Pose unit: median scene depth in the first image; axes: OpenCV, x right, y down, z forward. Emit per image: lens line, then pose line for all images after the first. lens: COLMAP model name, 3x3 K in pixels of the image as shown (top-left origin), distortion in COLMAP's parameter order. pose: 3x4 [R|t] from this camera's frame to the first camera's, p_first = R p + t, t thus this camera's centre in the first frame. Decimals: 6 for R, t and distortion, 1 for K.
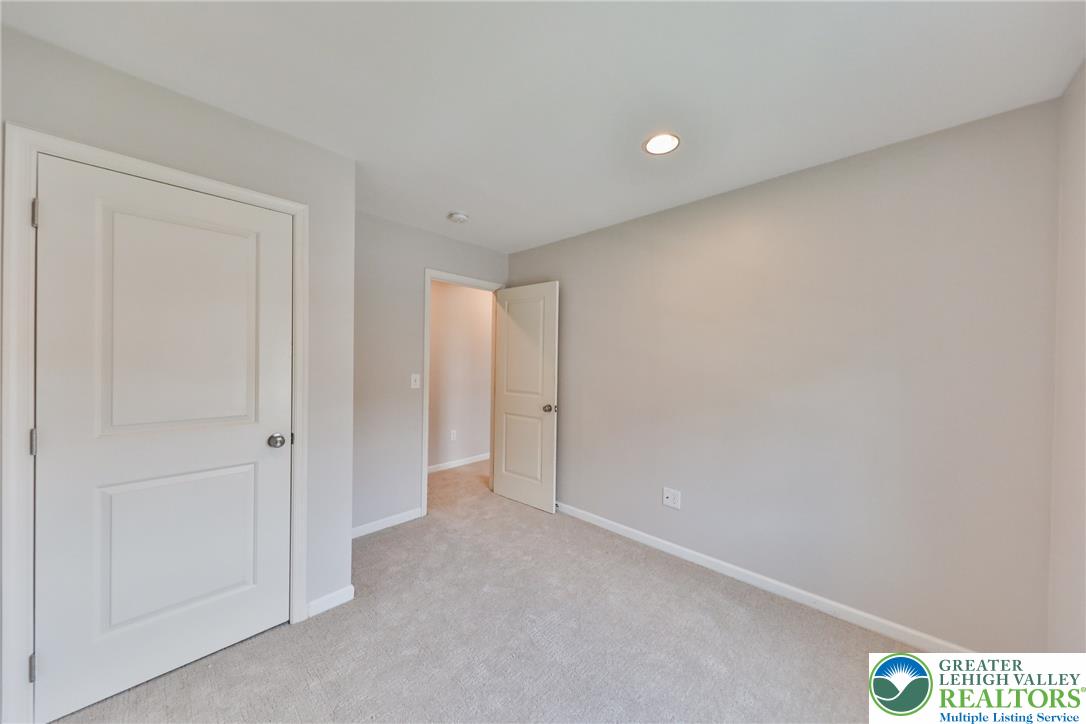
lens RADIAL K [[365.1, 0, 543.0], [0, 365.1, 362.0], [0, 0, 1]] dist [0.005999, -0.000121]
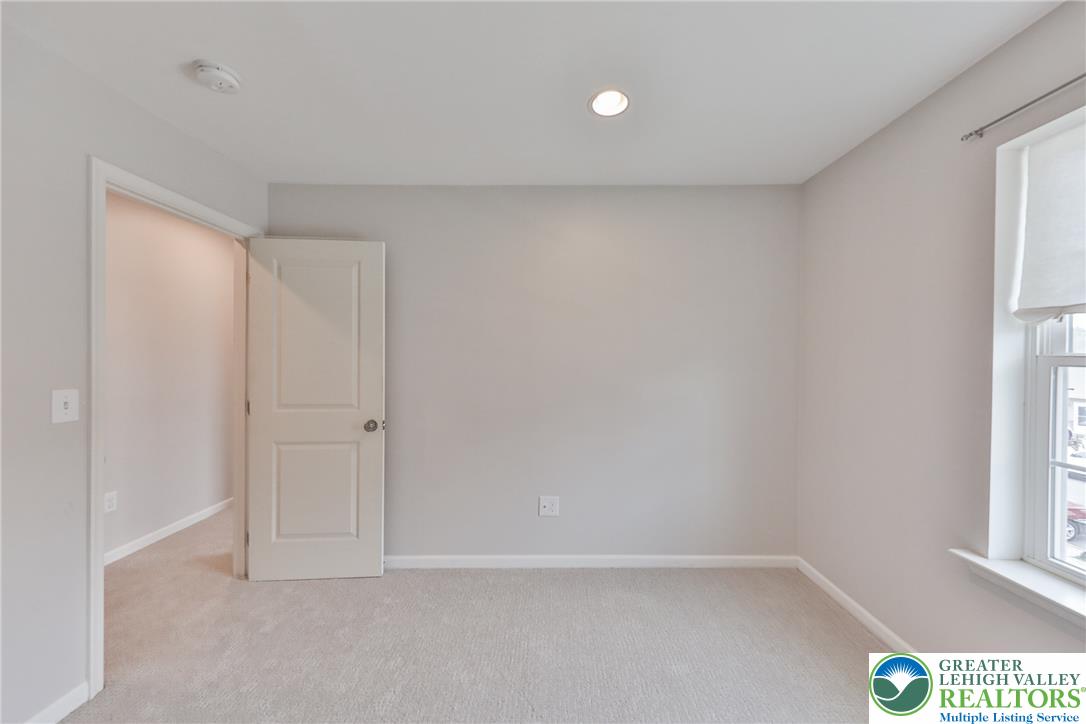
lens RADIAL K [[377.6, 0, 543.0], [0, 377.6, 360.8], [0, 0, 1]] dist [0.014991, -0.005774]
pose [[0.727546, -0.017073, 0.685847, -0.237723], [0.010428, 0.999850, 0.013827, -0.001973], [-0.685980, -0.002908, 0.727614, 0.261529]]
